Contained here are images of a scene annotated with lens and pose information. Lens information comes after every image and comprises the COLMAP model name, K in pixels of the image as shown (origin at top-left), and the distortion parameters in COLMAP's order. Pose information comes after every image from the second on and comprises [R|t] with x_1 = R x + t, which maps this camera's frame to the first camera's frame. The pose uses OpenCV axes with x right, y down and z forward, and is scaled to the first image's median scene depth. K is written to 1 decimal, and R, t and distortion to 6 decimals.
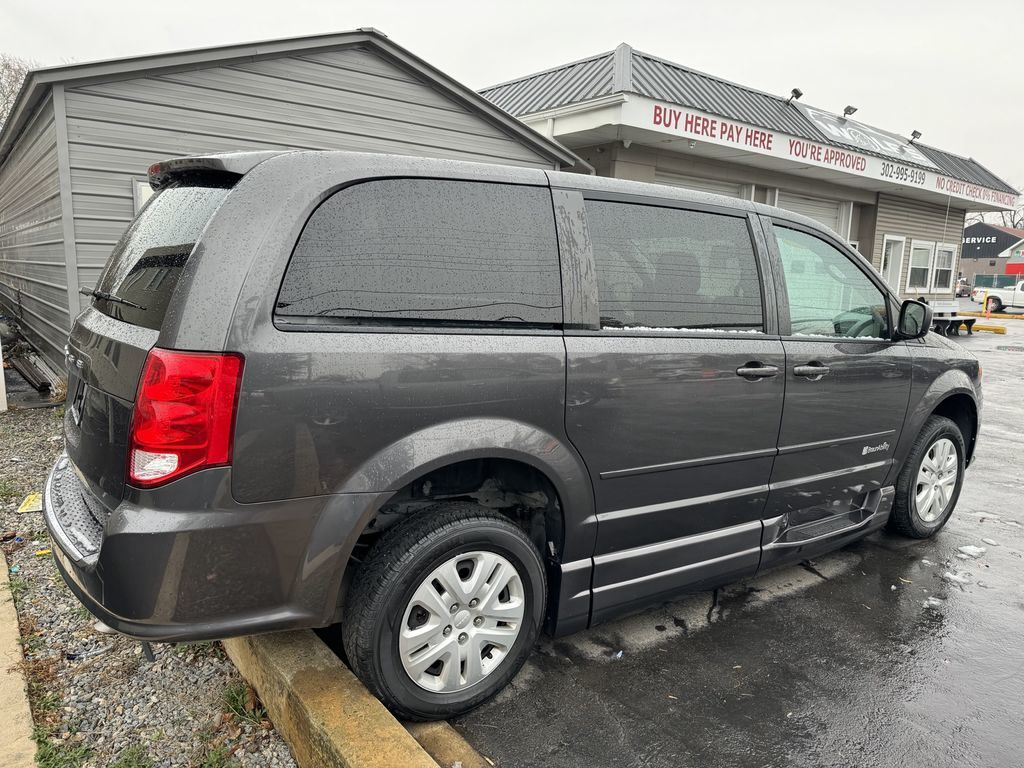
lens RADIAL K [[729.7, 0, 511.5], [0, 729.7, 383.4], [0, 0, 1]] dist [0.055775, -0.039572]
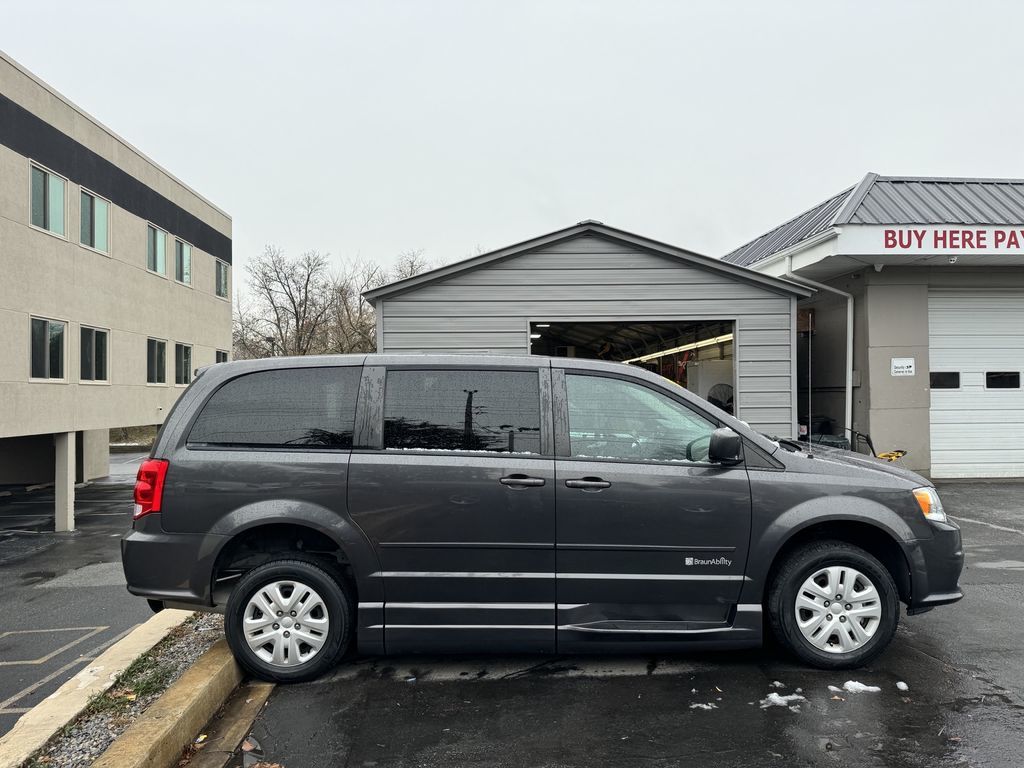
lens RADIAL K [[729.7, 0, 512.8], [0, 729.7, 384.6], [0, 0, 1]] dist [0.055775, -0.039572]
pose [[0.816238, -0.050227, -0.575528, 1.060732], [-0.052283, 0.985703, -0.160173, 0.021550], [0.575345, 0.160829, 0.801943, -0.112896]]
